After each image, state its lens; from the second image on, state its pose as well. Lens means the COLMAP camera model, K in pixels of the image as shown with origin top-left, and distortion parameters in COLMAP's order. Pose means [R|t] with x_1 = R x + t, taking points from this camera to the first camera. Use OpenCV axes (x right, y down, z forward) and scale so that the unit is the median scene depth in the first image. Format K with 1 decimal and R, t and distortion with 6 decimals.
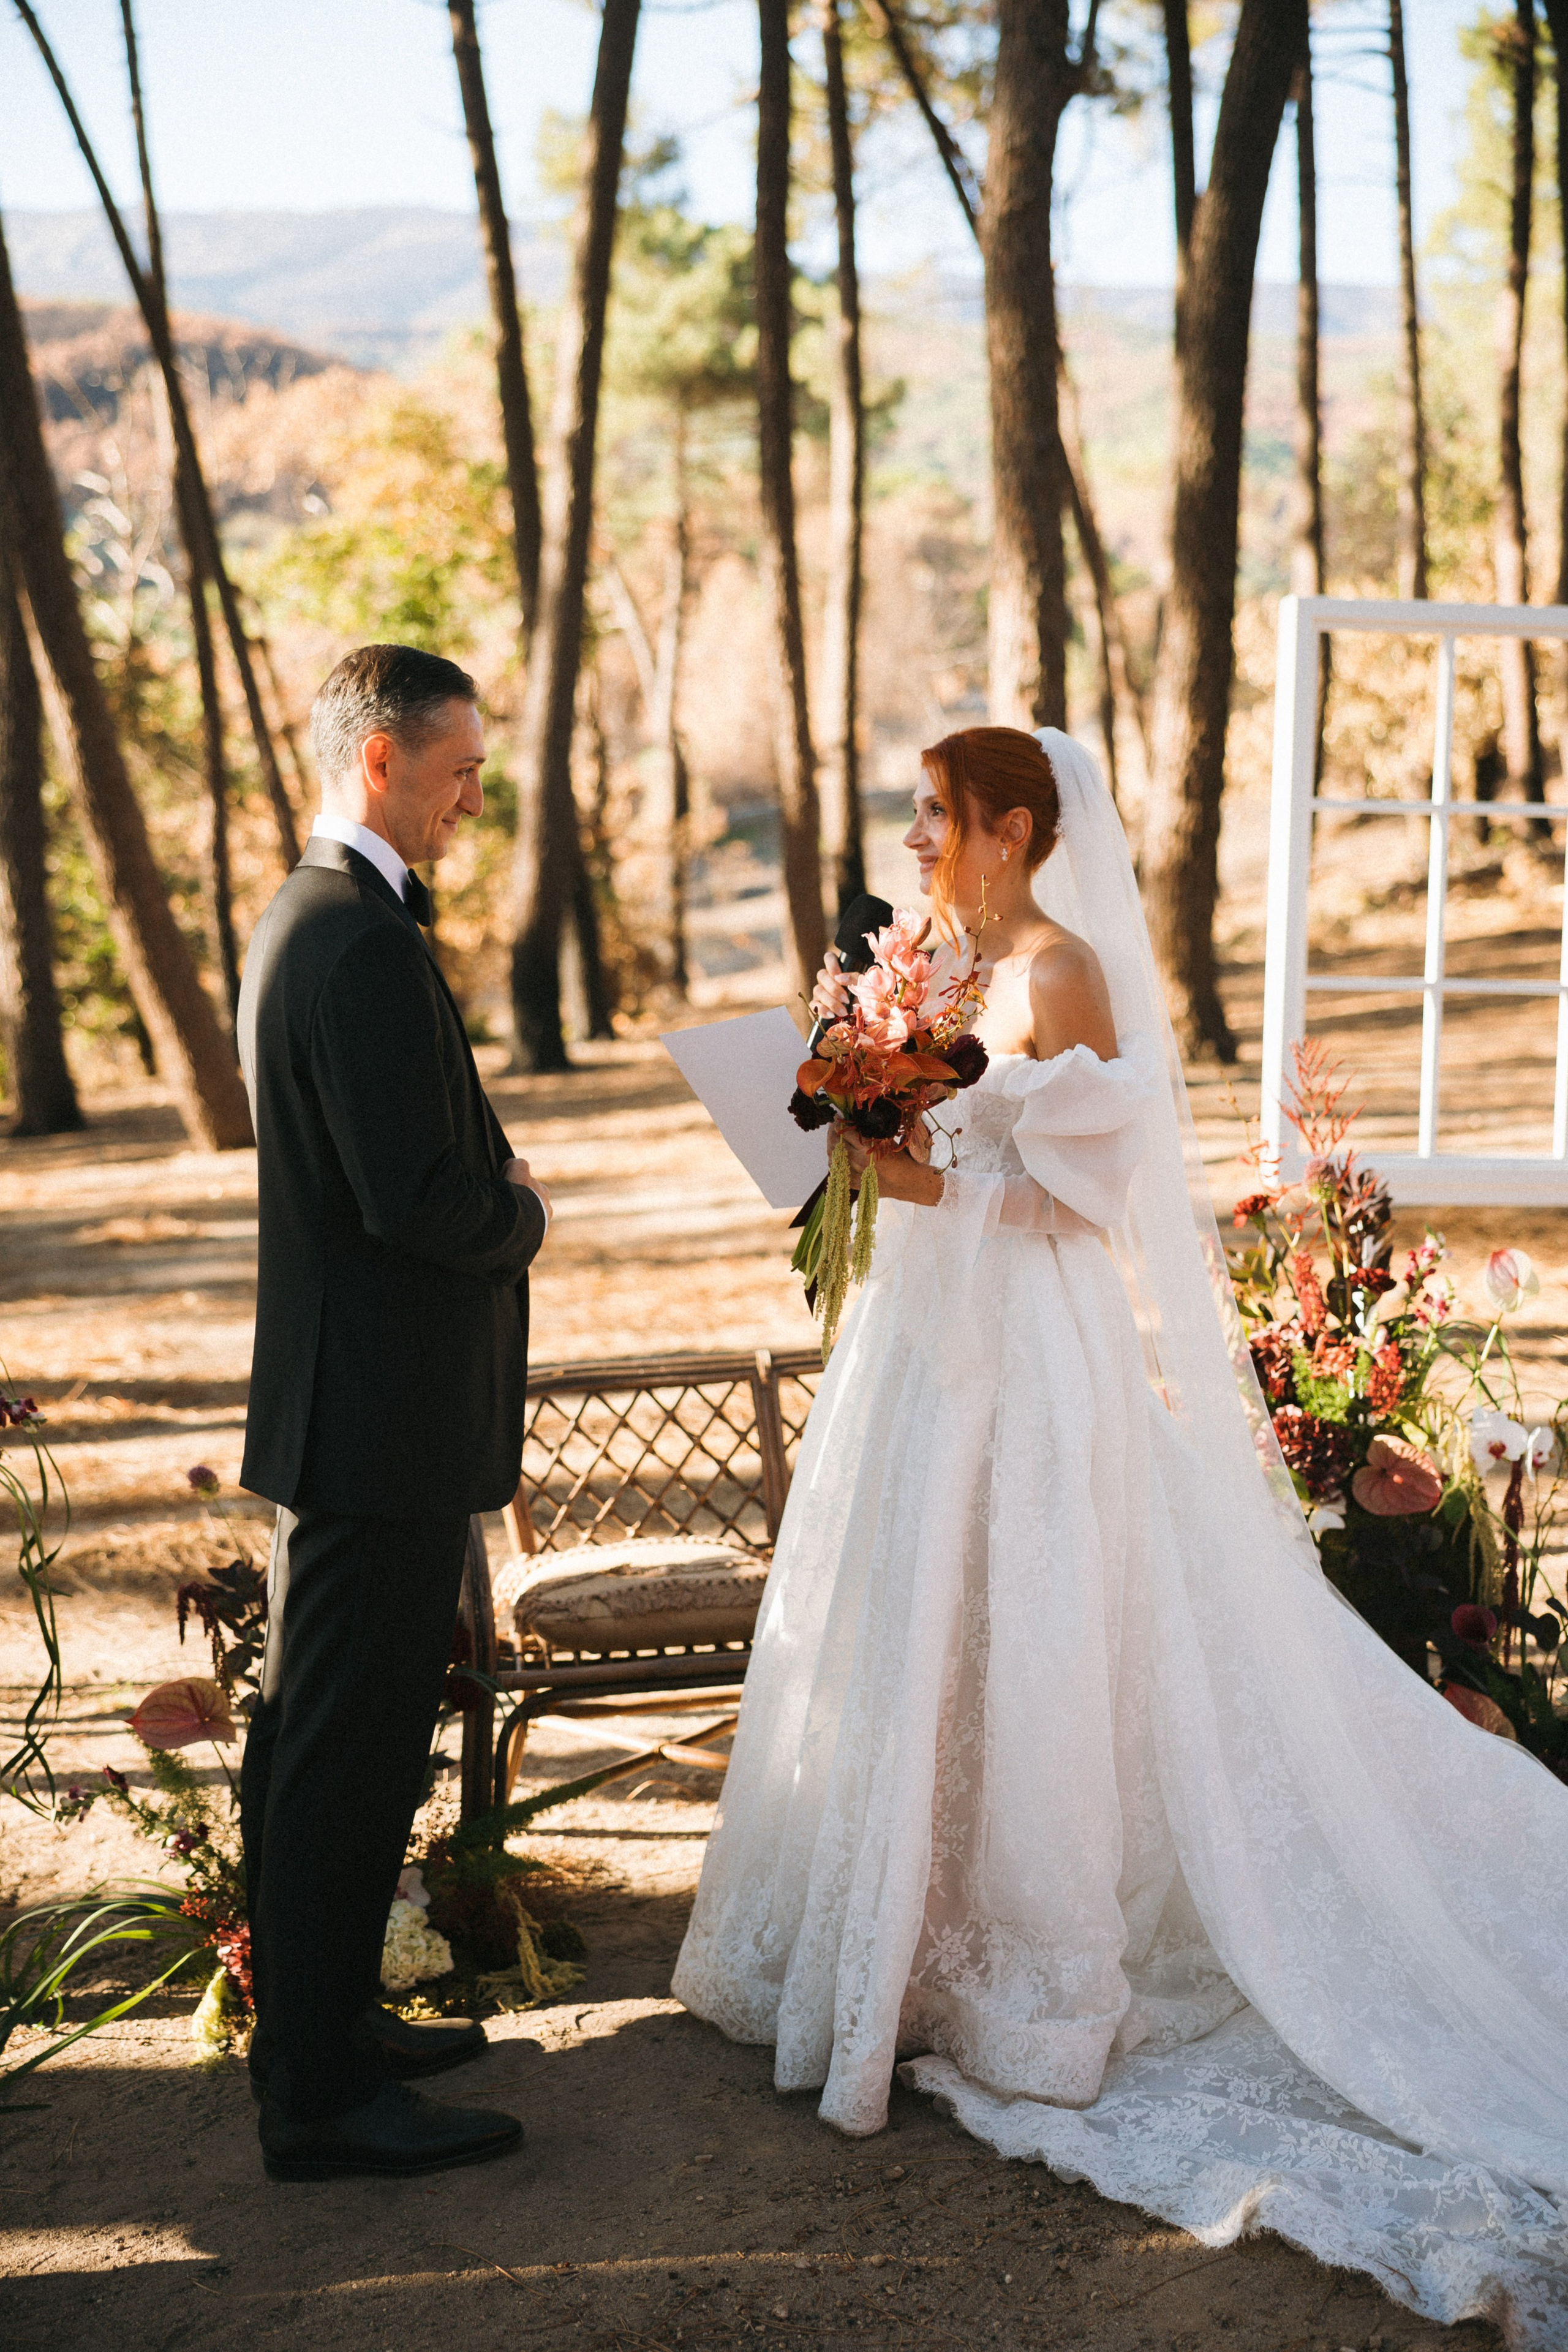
lens RADIAL K [[2863.0, 0, 784.0], [0, 2863.0, 1176.0], [0, 0, 1]] dist [0.046365, 0.025870]
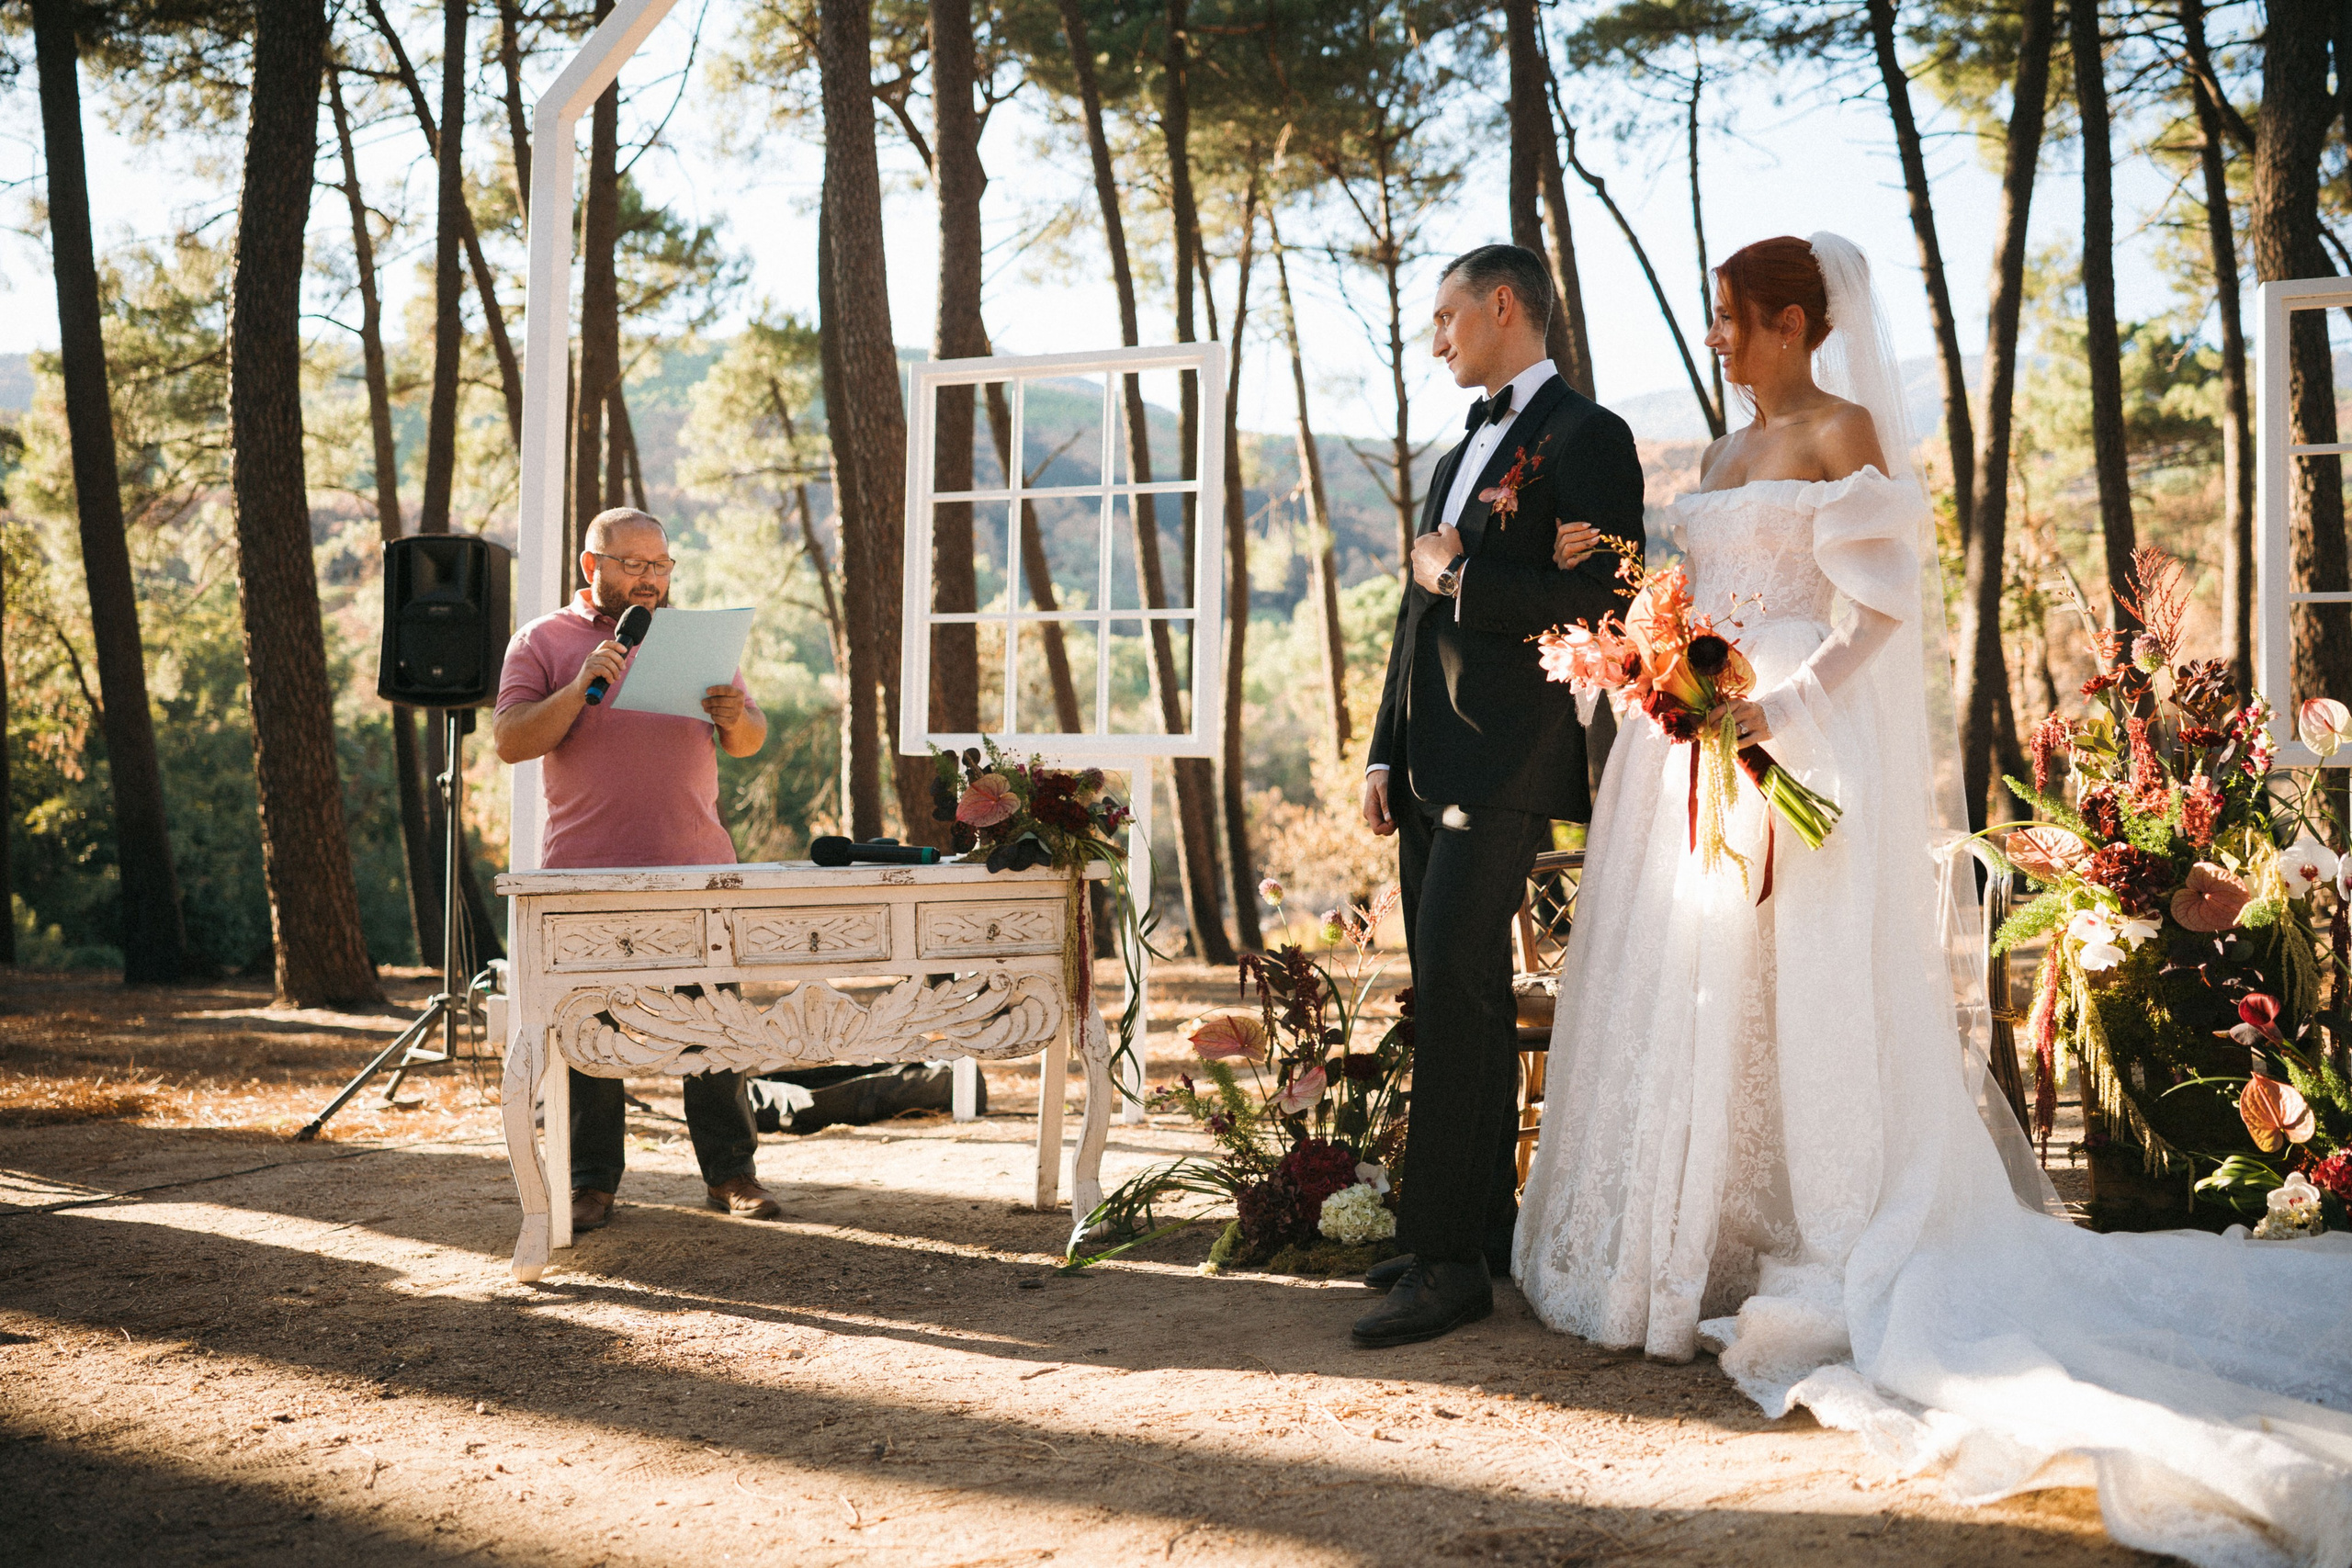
lens RADIAL K [[1923.8, 0, 1176.0], [0, 1923.8, 784.0], [0, 0, 1]] dist [-0.090065, 0.097065]
pose [[0.871957, -0.017845, -0.489257, 0.222566], [-0.040118, 0.993370, -0.107731, 0.157184], [0.487936, 0.113564, 0.865461, 0.145896]]
